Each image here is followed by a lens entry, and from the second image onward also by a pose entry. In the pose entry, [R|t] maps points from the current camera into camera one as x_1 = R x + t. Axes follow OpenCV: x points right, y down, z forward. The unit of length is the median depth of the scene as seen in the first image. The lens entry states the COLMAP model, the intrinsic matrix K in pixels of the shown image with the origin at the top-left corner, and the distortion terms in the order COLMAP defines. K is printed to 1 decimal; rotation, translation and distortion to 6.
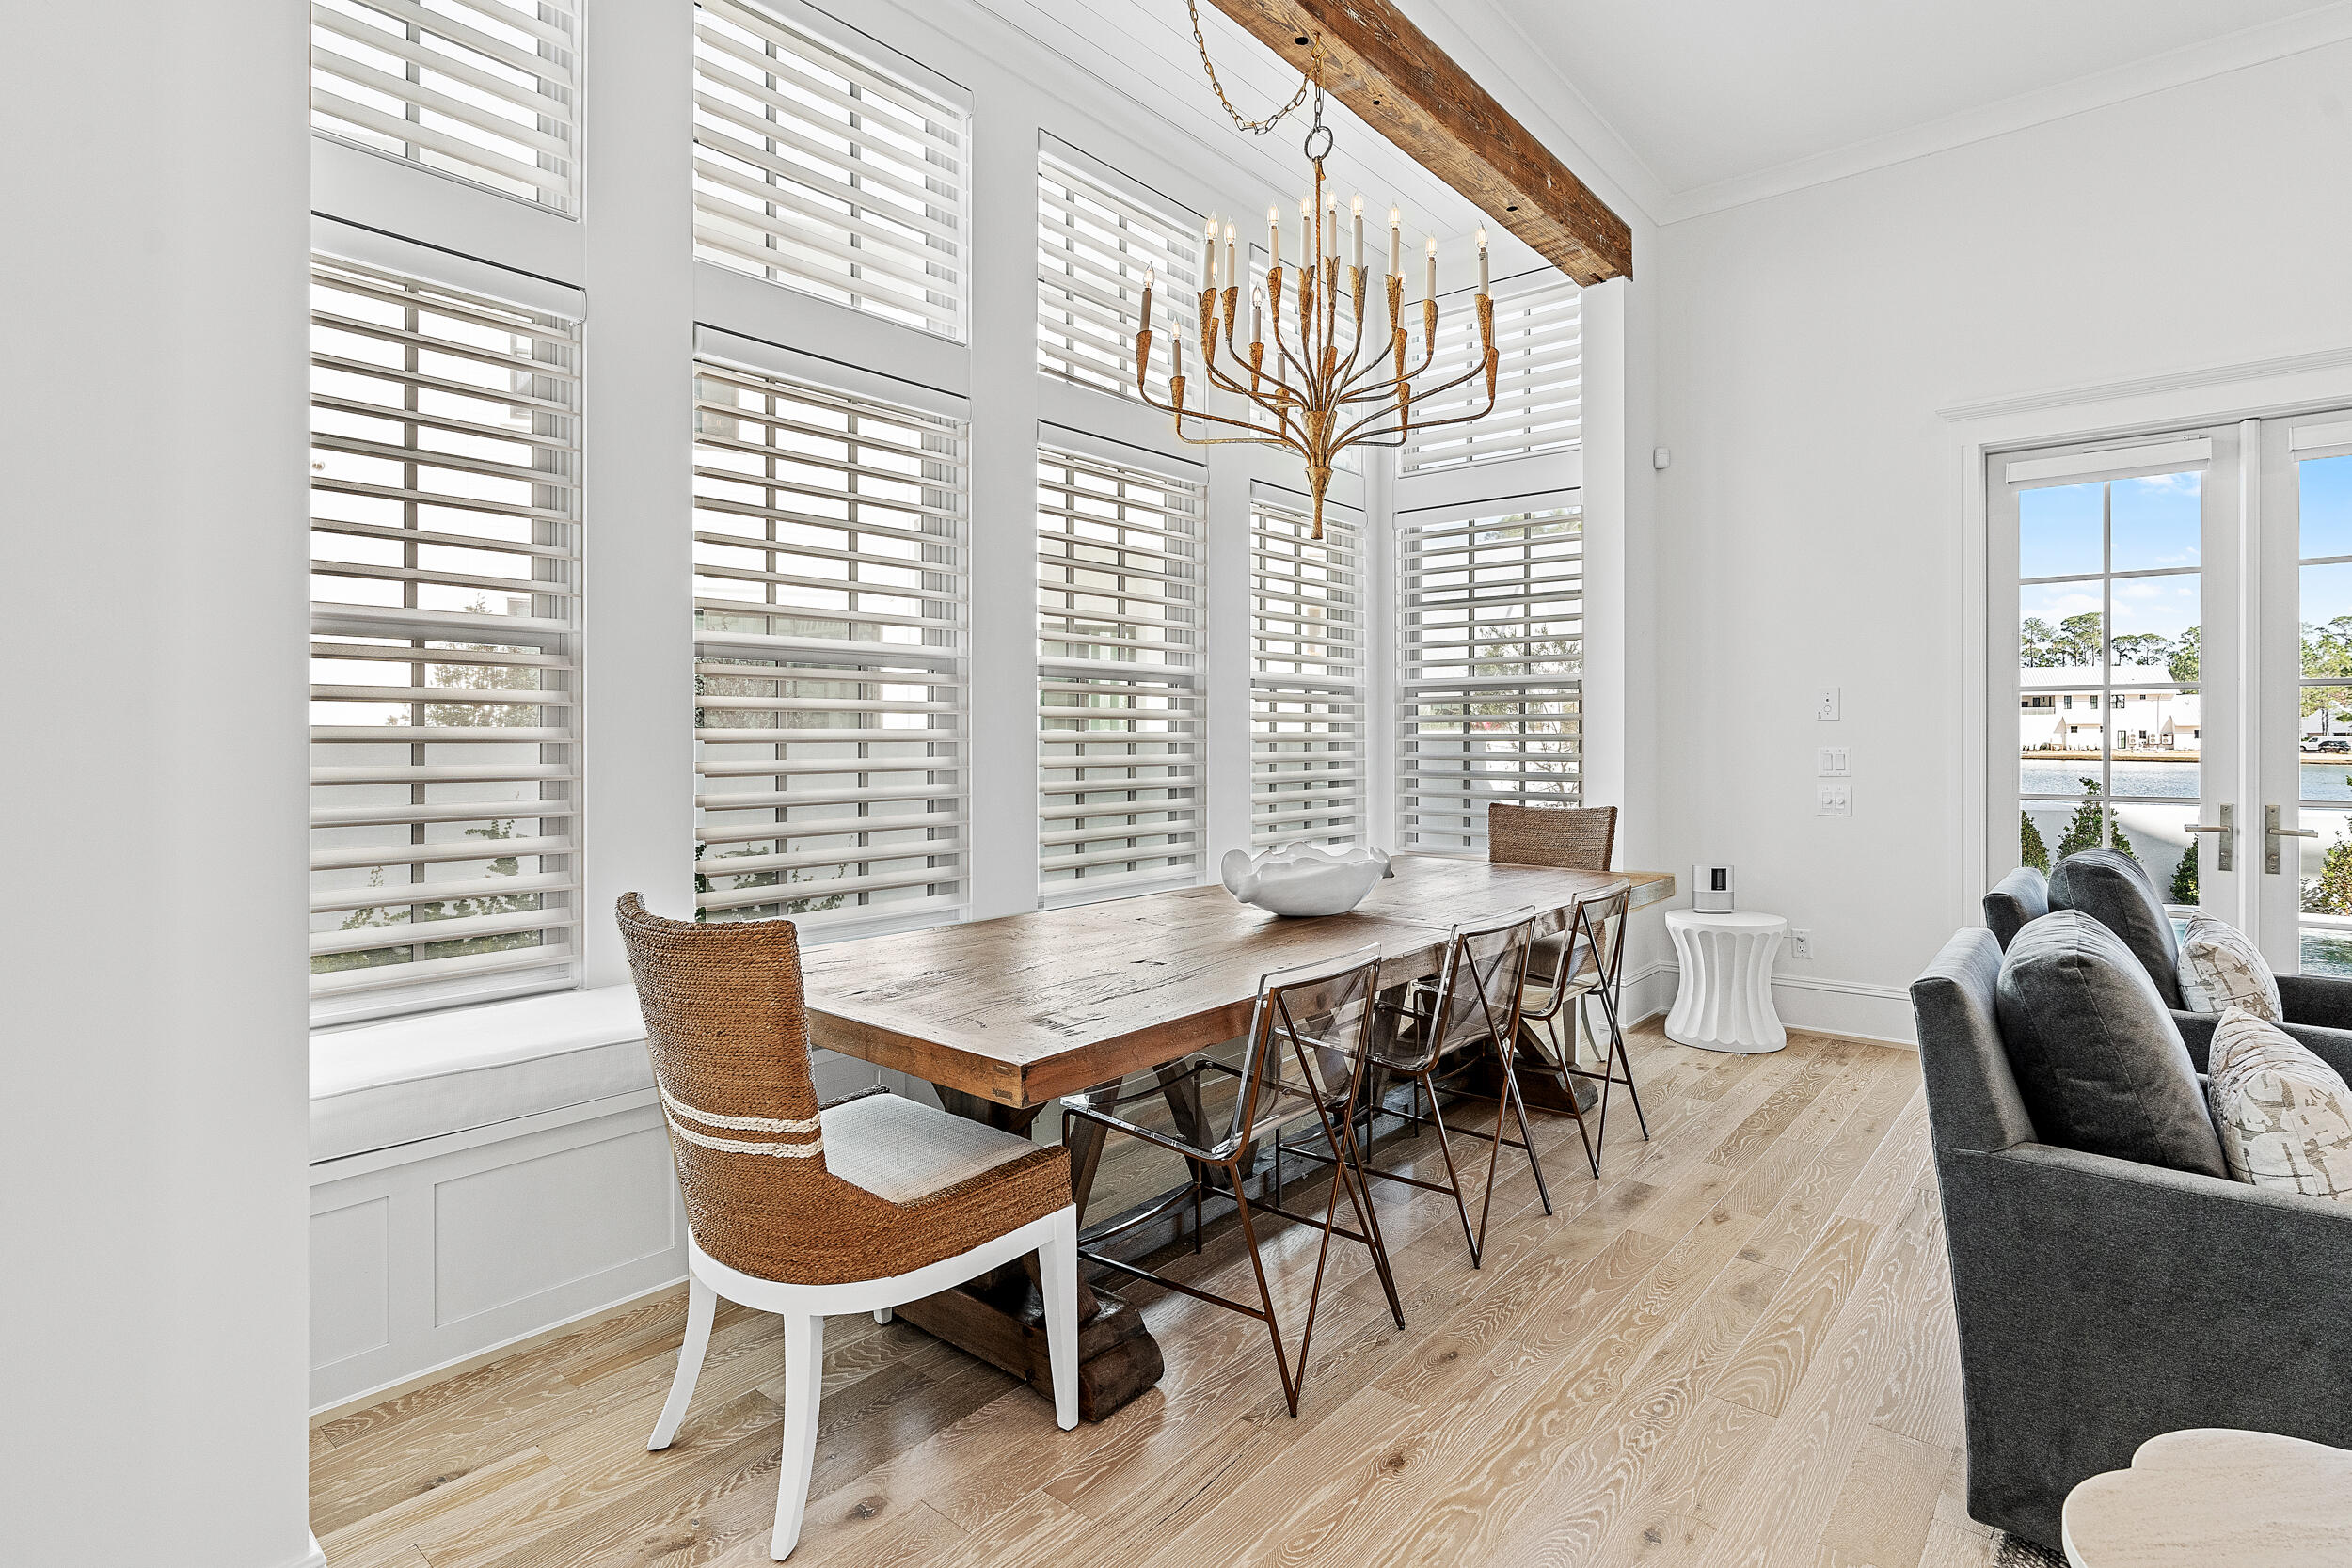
lens RADIAL K [[1158.8, 0, 1178.7], [0, 1158.8, 731.8], [0, 0, 1]] dist [0.000616, 0.000326]
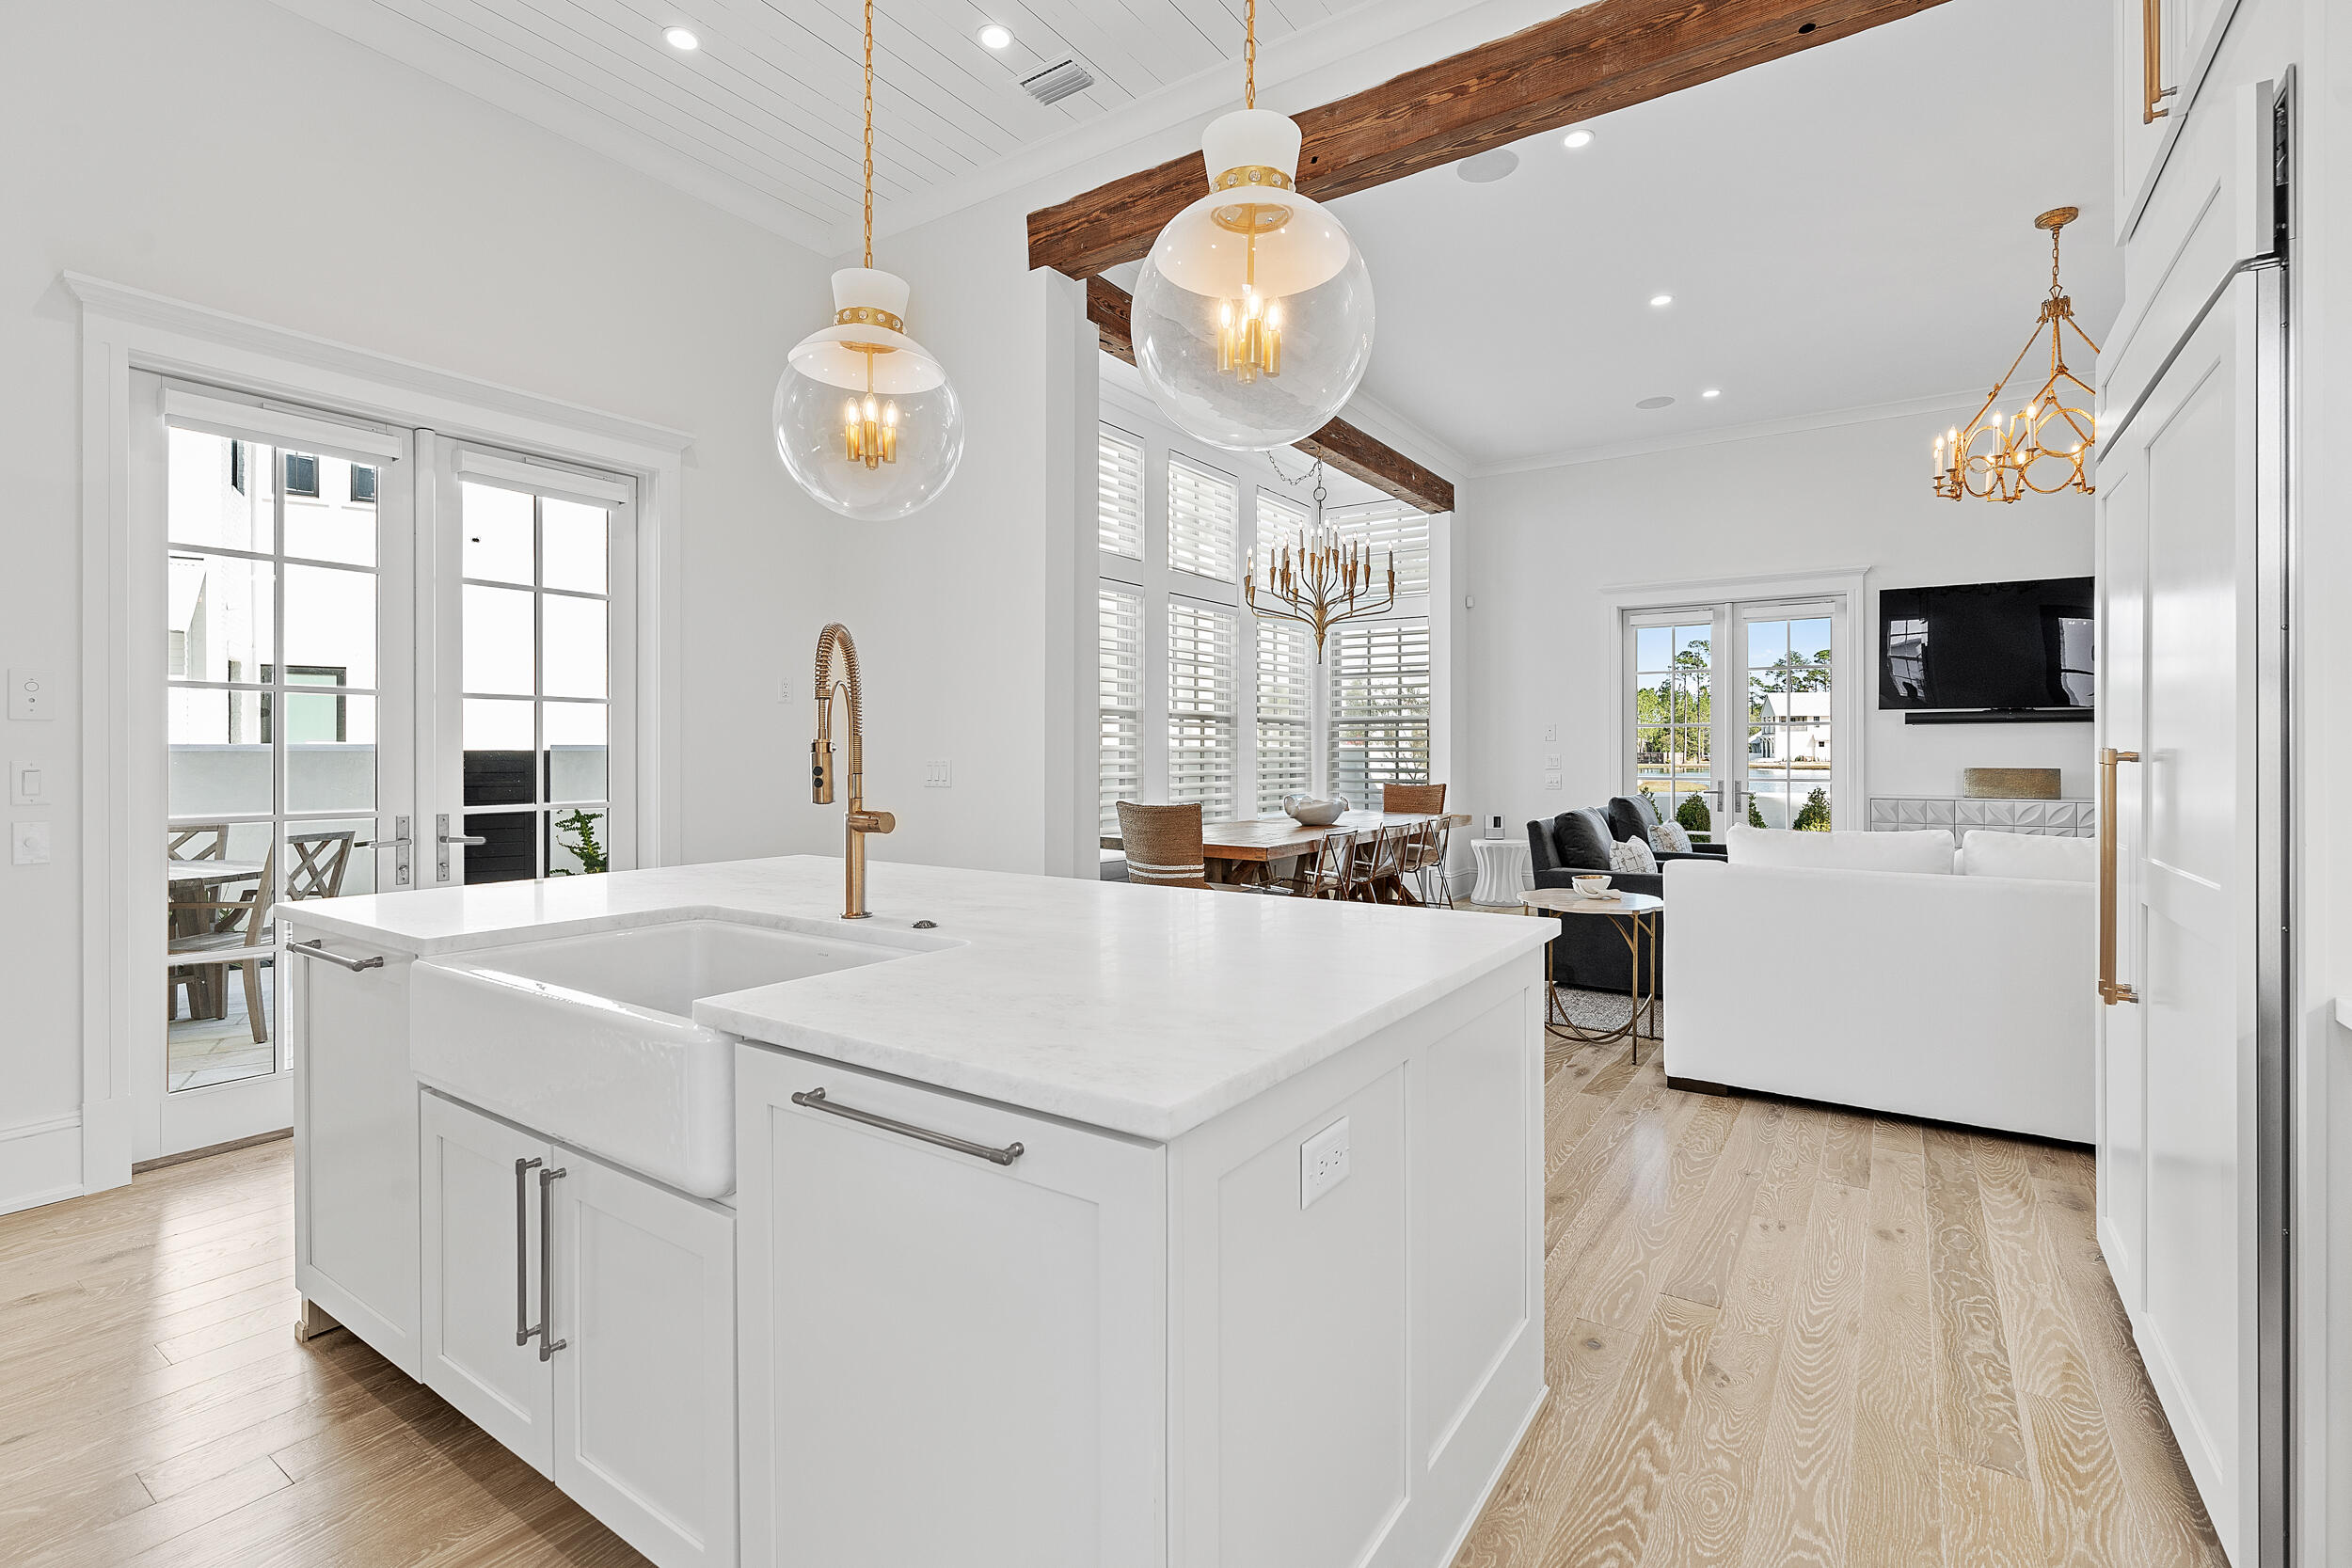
lens RADIAL K [[1044.8, 0, 1163.1], [0, 1044.8, 748.1], [0, 0, 1]] dist [-0.001188, -0.000351]
pose [[0.995909, 0.000045, 0.090361, -0.248806], [-0.000215, 0.999998, 0.001879, -0.000659], [-0.090361, -0.001891, 0.995907, -0.690861]]
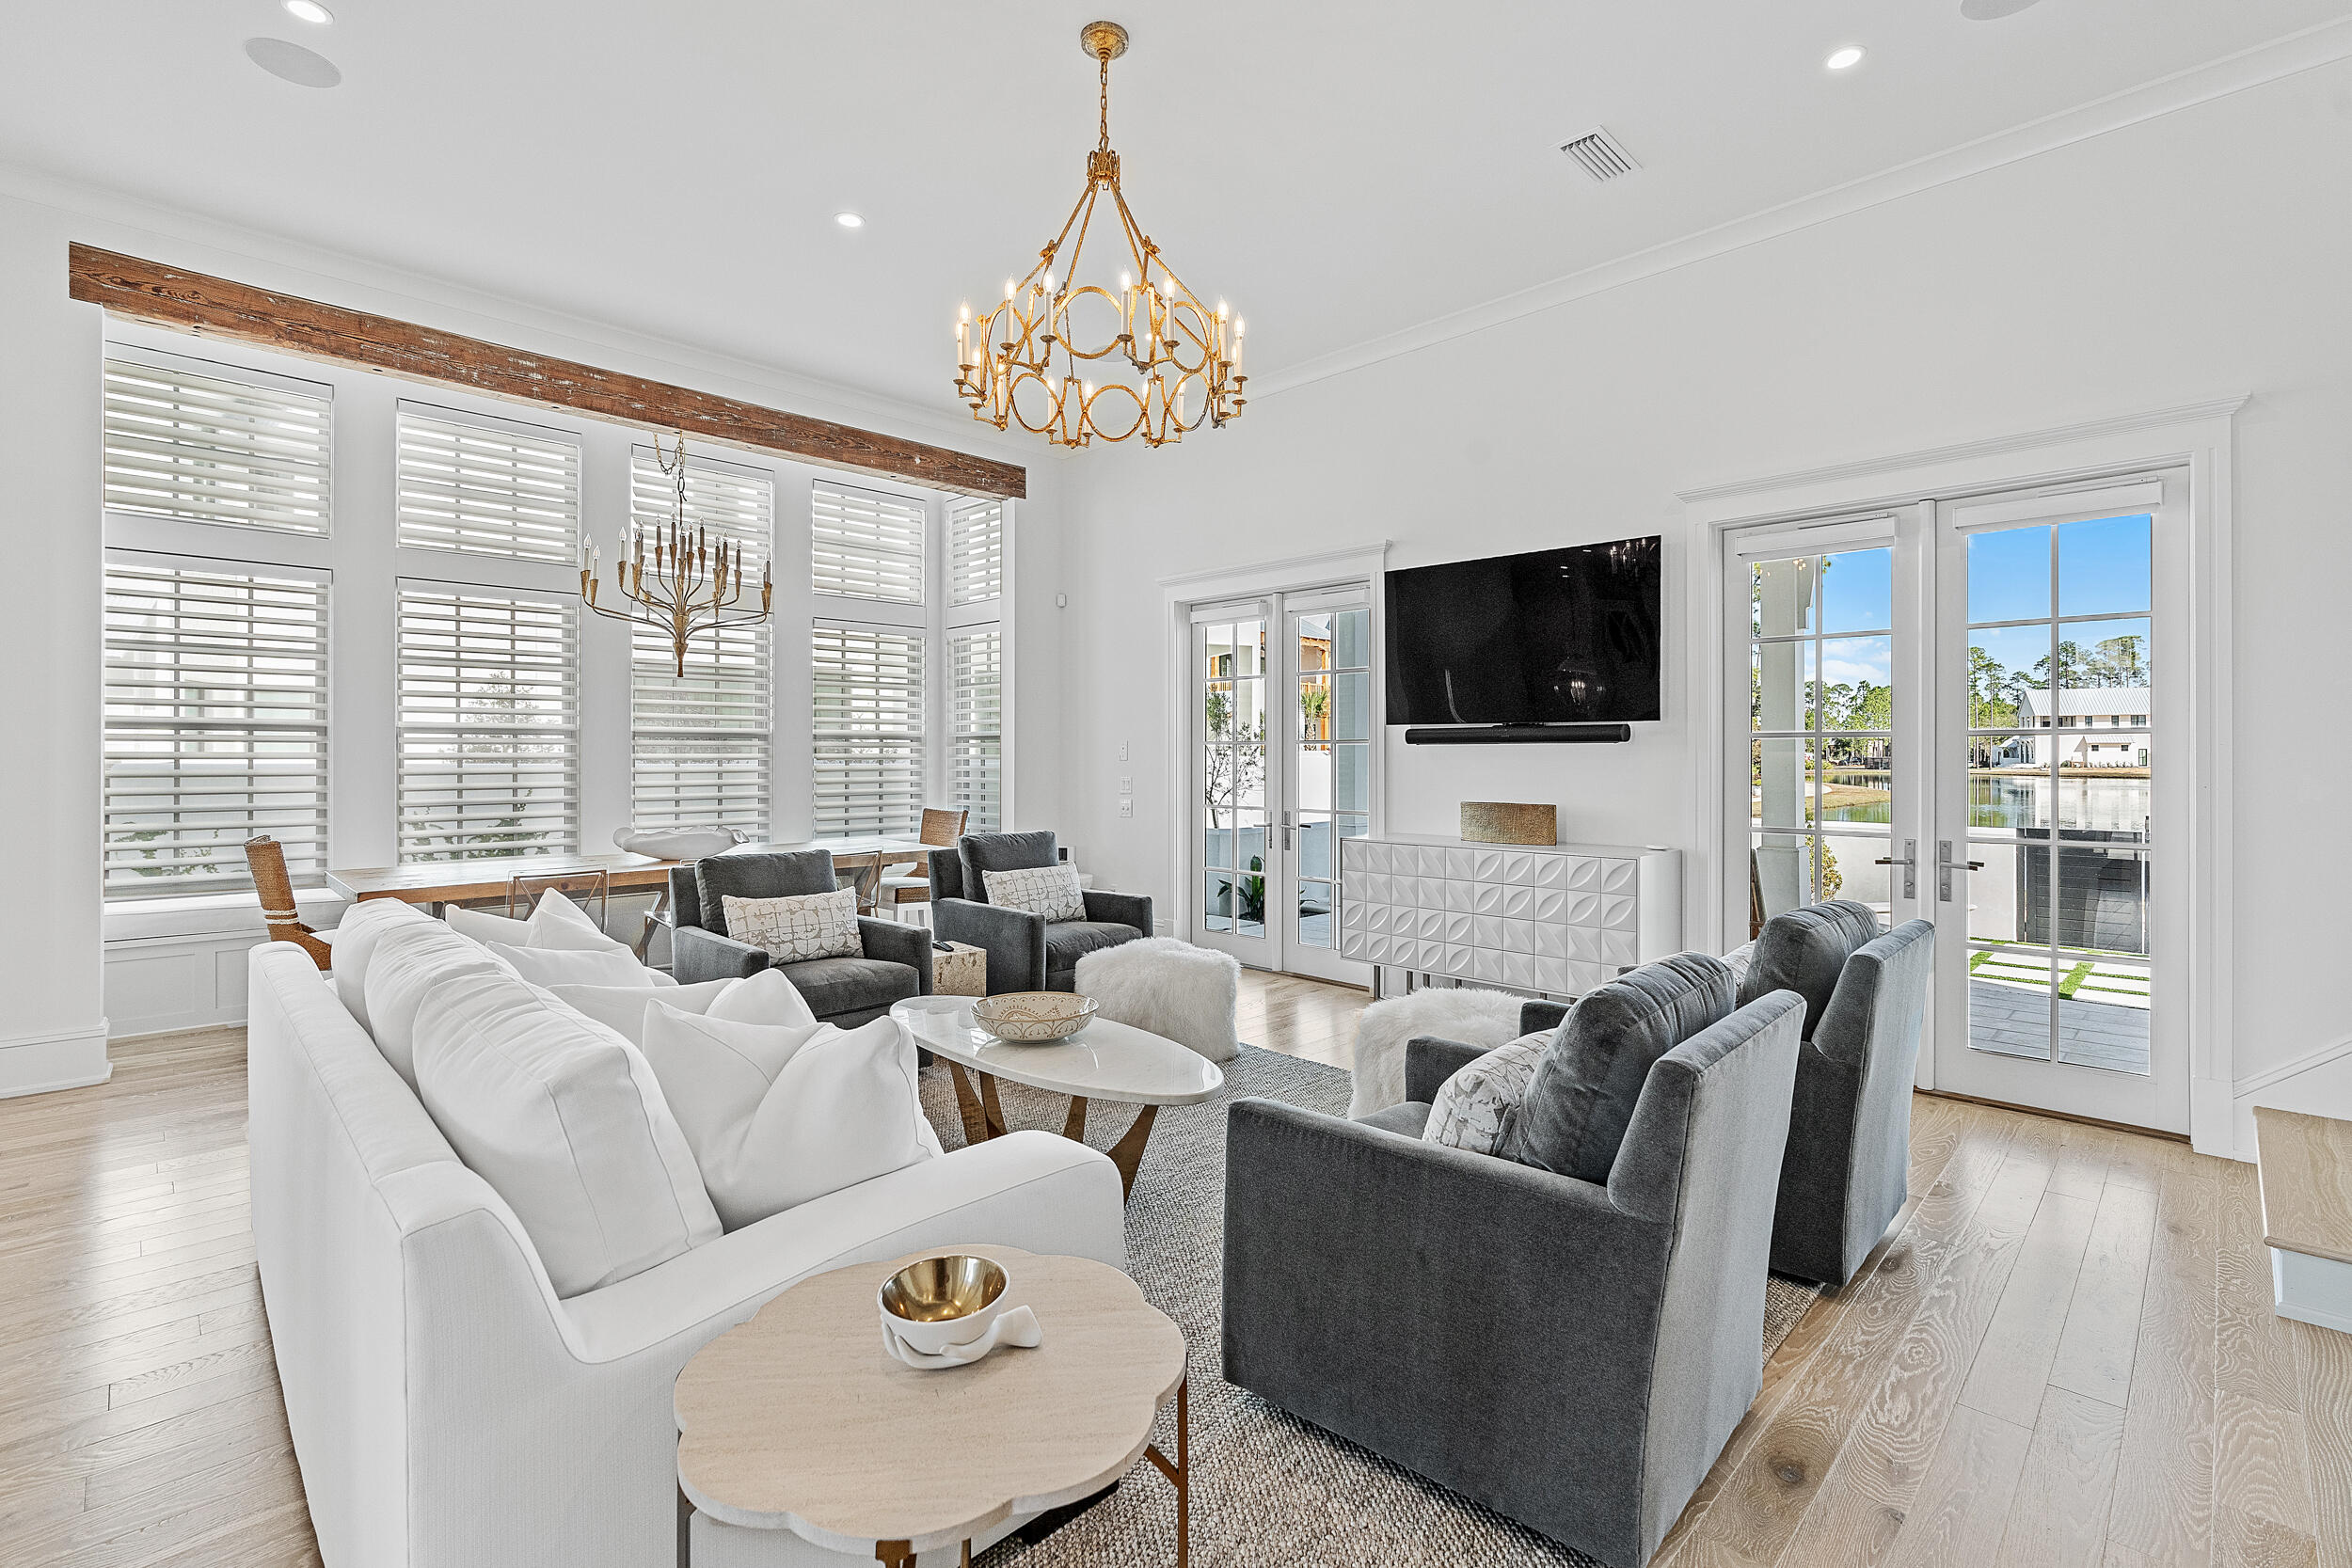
lens RADIAL K [[1034.9, 0, 1155.1], [0, 1034.9, 752.4], [0, 0, 1]] dist [0.002927, 0.000298]
pose [[0.995348, -0.000817, -0.096338, 0.724615], [0.000994, 0.999998, 0.001786, -0.023363], [0.096336, -0.001873, 0.995347, -0.483606]]
